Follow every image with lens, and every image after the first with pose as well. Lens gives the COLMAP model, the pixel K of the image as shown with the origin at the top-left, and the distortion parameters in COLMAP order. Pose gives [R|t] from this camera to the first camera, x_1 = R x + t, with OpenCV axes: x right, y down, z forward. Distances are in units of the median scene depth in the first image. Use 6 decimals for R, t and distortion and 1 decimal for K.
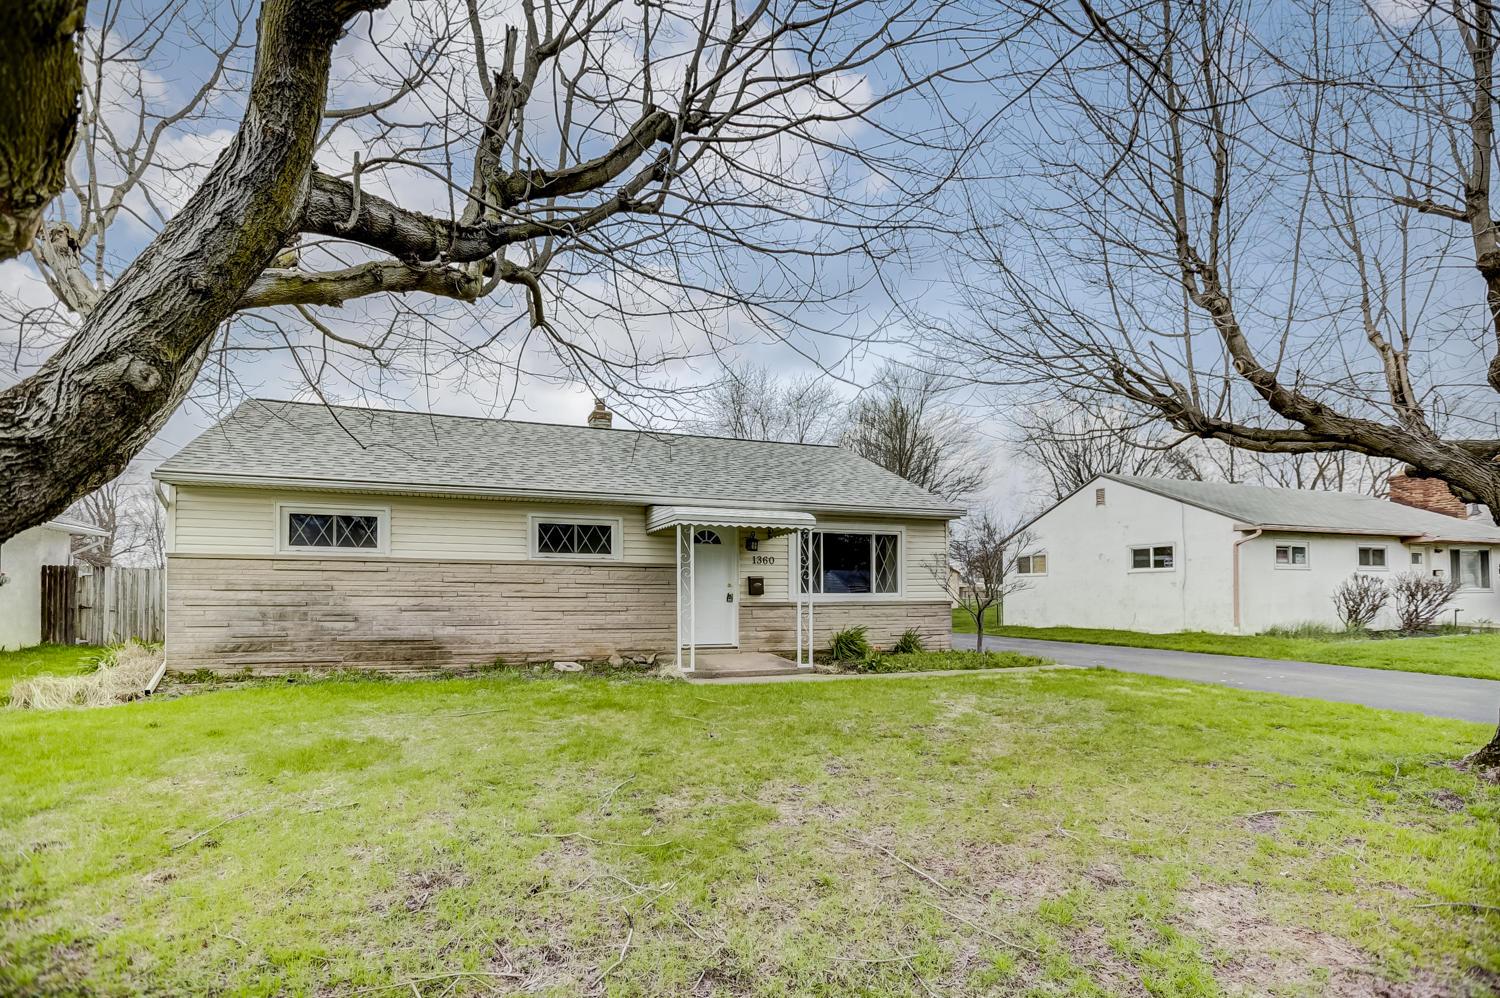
lens RADIAL K [[756.2, 0, 746.1], [0, 756.2, 559.5], [0, 0, 1]] dist [0.002077, 0.001590]
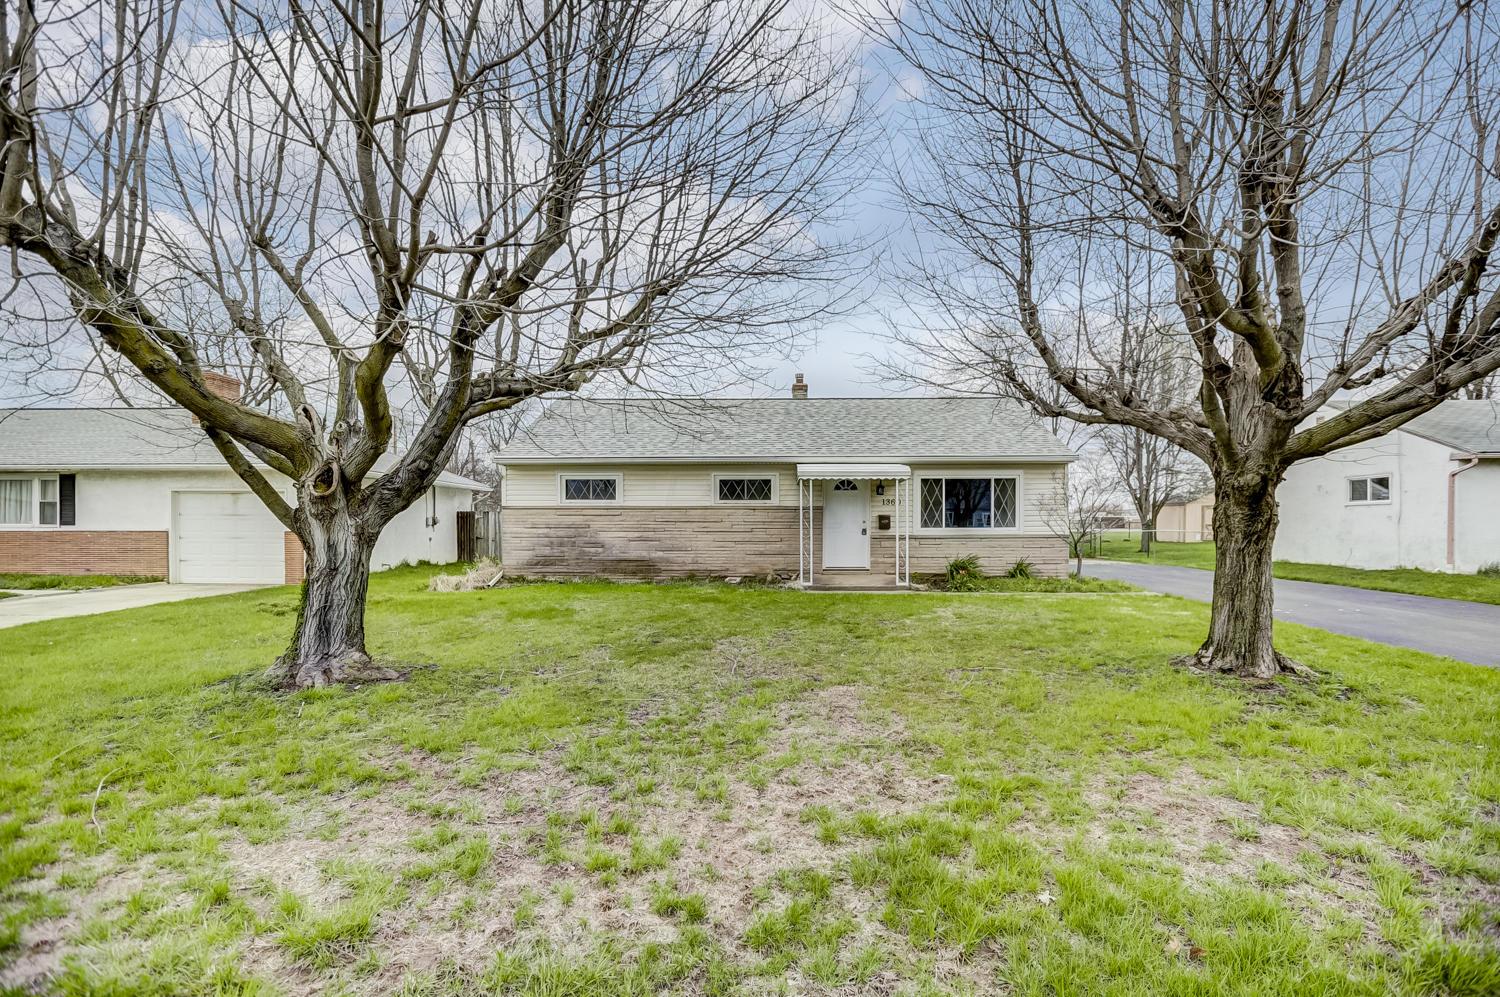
lens RADIAL K [[713.1, 0, 748.2], [0, 713.1, 490.3], [0, 0, 1]] dist [0.036593, 0.000646]
pose [[0.926383, -0.022416, -0.375915, 0.268209], [0.020345, 0.999748, -0.009479, -0.013323], [0.376033, 0.001133, 0.926606, -0.215492]]
